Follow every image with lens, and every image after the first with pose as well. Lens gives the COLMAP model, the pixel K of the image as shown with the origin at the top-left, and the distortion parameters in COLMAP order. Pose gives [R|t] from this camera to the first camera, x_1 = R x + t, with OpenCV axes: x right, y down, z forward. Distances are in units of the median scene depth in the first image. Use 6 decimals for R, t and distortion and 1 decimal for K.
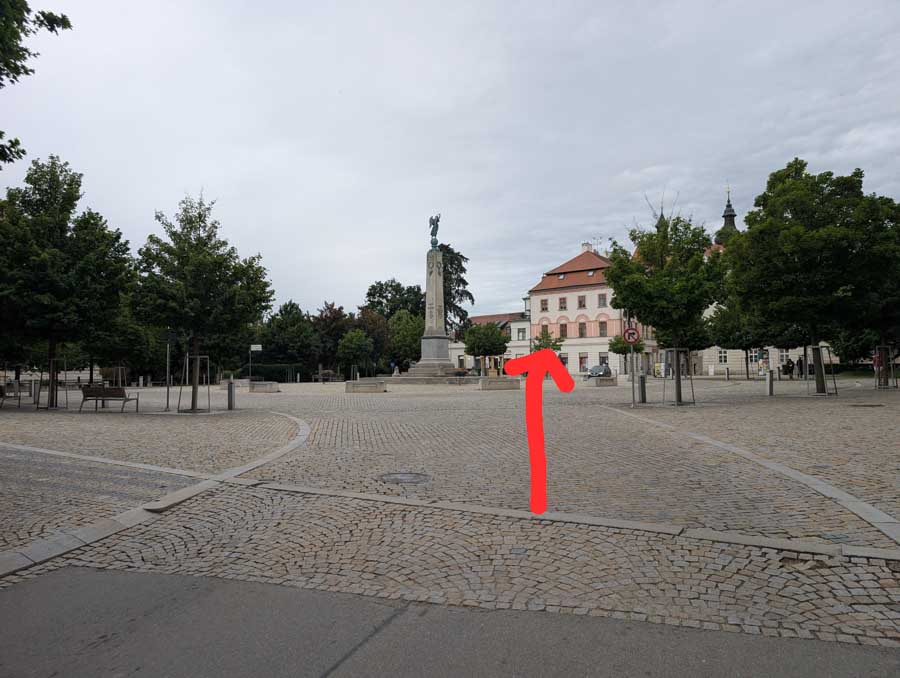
lens RADIAL K [[632.6, 0, 448.2], [0, 632.6, 338.9], [0, 0, 1]] dist [0.003108, -0.000419]
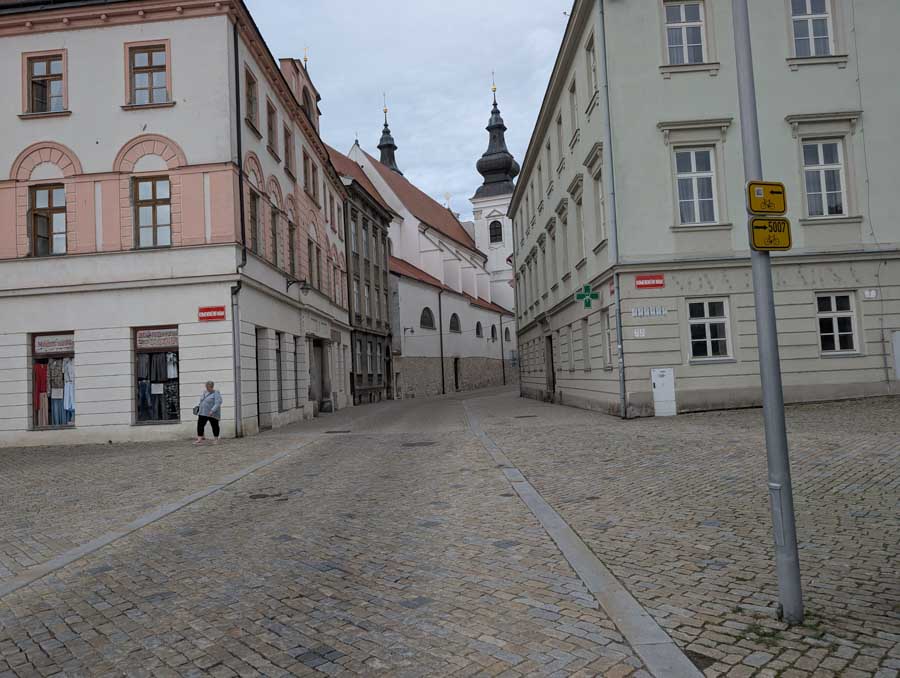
lens RADIAL K [[632.6, 0, 447.2], [0, 632.6, 337.7], [0, 0, 1]] dist [0.003108, -0.000419]
pose [[0.821640, -0.012135, 0.569878, 0.205441], [0.018334, 0.999819, -0.005145, 0.027314], [-0.569712, 0.014675, 0.821713, 0.774988]]
